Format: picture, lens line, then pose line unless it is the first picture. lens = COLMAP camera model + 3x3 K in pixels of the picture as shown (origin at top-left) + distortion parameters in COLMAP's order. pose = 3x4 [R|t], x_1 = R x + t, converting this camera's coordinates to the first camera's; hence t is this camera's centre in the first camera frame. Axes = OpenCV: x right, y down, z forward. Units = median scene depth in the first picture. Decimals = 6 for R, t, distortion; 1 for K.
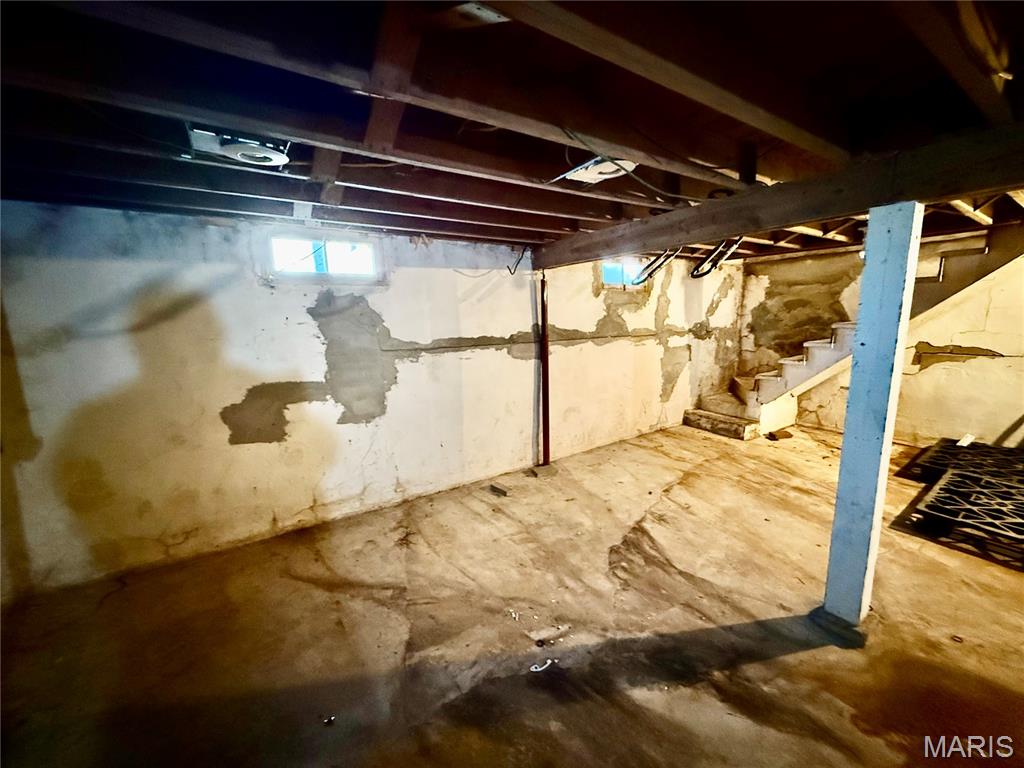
lens RADIAL K [[408.5, 0, 509.7], [0, 408.5, 384.7], [0, 0, 1]] dist [0.001601, 0.000235]
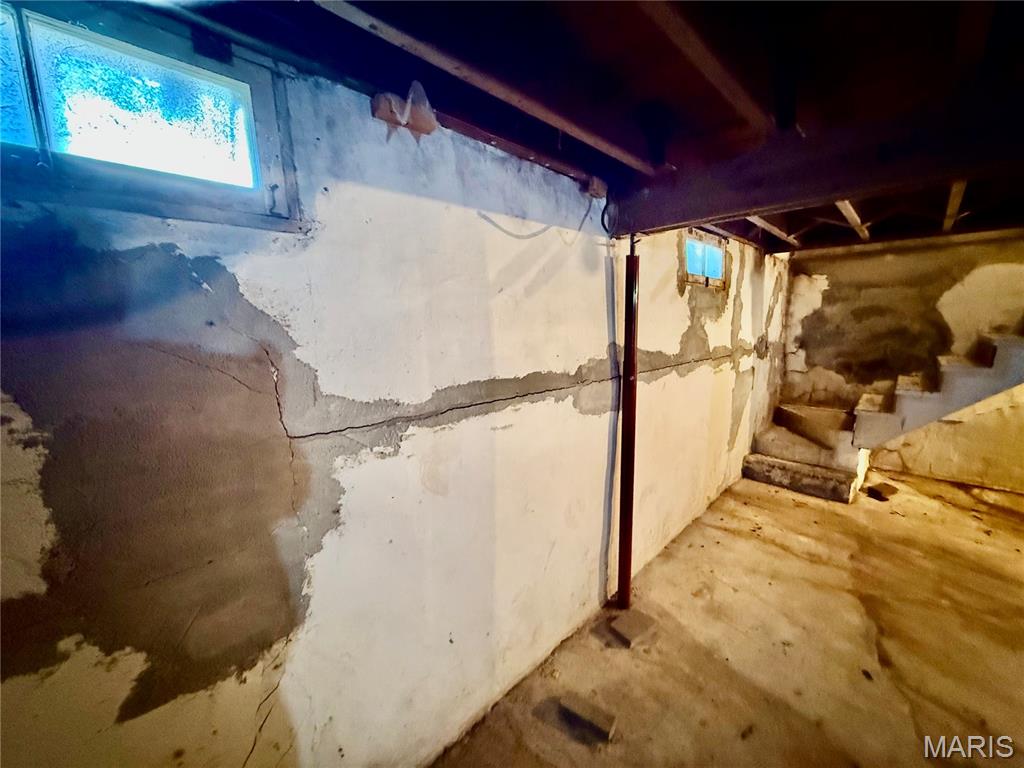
lens RADIAL K [[408.5, 0, 509.7], [0, 408.5, 384.7], [0, 0, 1]] dist [0.001601, 0.000235]
pose [[0.978042, -0.025744, 0.206813, -0.149693], [0.029912, 0.999407, -0.017050, -0.080468], [-0.206251, 0.022862, 0.978232, 0.463613]]
